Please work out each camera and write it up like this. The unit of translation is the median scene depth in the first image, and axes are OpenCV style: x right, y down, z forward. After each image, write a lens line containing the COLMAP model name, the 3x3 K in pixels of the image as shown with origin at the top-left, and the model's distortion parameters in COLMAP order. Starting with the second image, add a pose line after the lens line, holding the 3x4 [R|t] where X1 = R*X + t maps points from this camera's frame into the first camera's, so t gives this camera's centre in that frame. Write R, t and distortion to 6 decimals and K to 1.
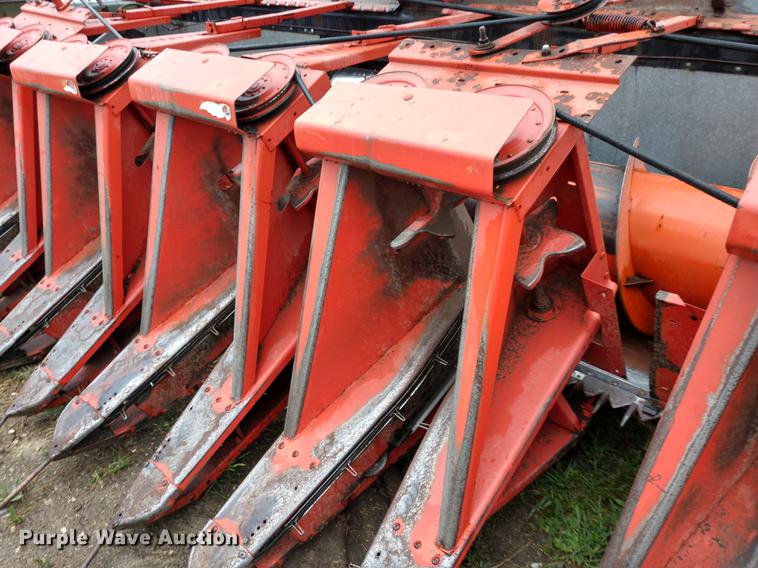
lens RADIAL K [[589.7, 0, 388.7], [0, 589.7, 281.3], [0, 0, 1]] dist [0.017368, -0.000381]
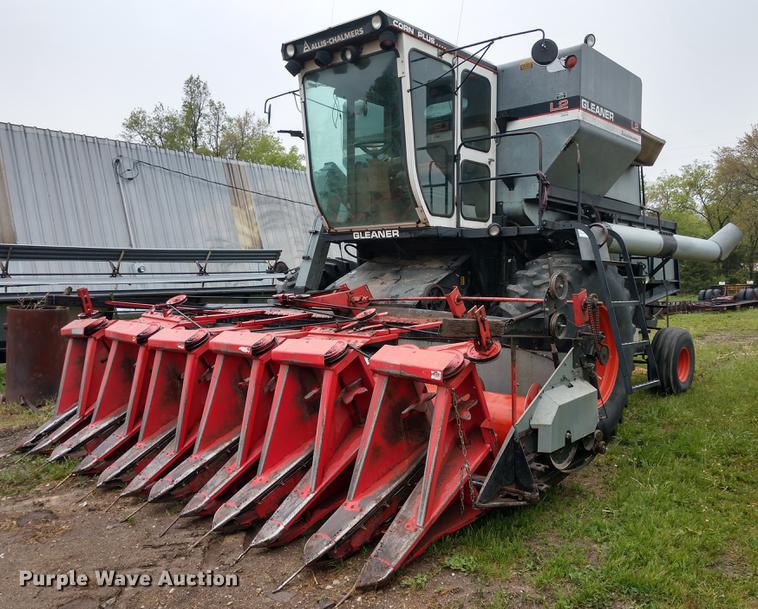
lens RADIAL K [[653.3, 0, 409.8], [0, 653.3, 318.4], [0, 0, 1]] dist [0.038388, -0.005410]
pose [[0.999767, 0.007501, 0.020227, 0.332930], [0.001586, 0.909514, -0.415670, 0.673566], [-0.021515, 0.415606, 0.909290, -1.472723]]
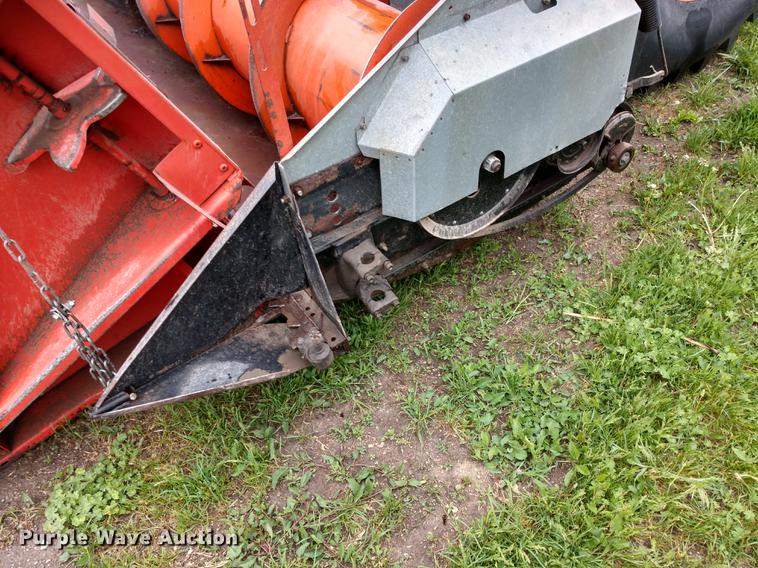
lens RADIAL K [[589.7, 0, 388.7], [0, 589.7, 281.3], [0, 0, 1]] dist [0.017368, -0.000381]
pose [[0.972315, 0.147065, -0.181589, 0.947178], [-0.091293, 0.954425, 0.284145, 0.054227], [0.215101, -0.259701, 0.941428, -0.042105]]
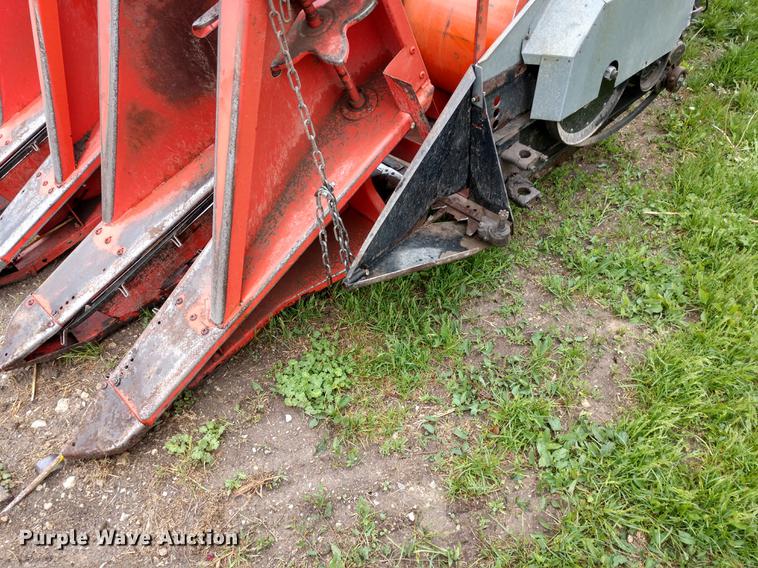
lens RADIAL K [[589.7, 0, 388.7], [0, 589.7, 281.3], [0, 0, 1]] dist [0.017368, -0.000381]
pose [[0.997332, 0.048796, -0.054292, 0.651687], [-0.034032, 0.968782, 0.245567, 0.206447], [0.064580, -0.243064, 0.967858, -0.247593]]
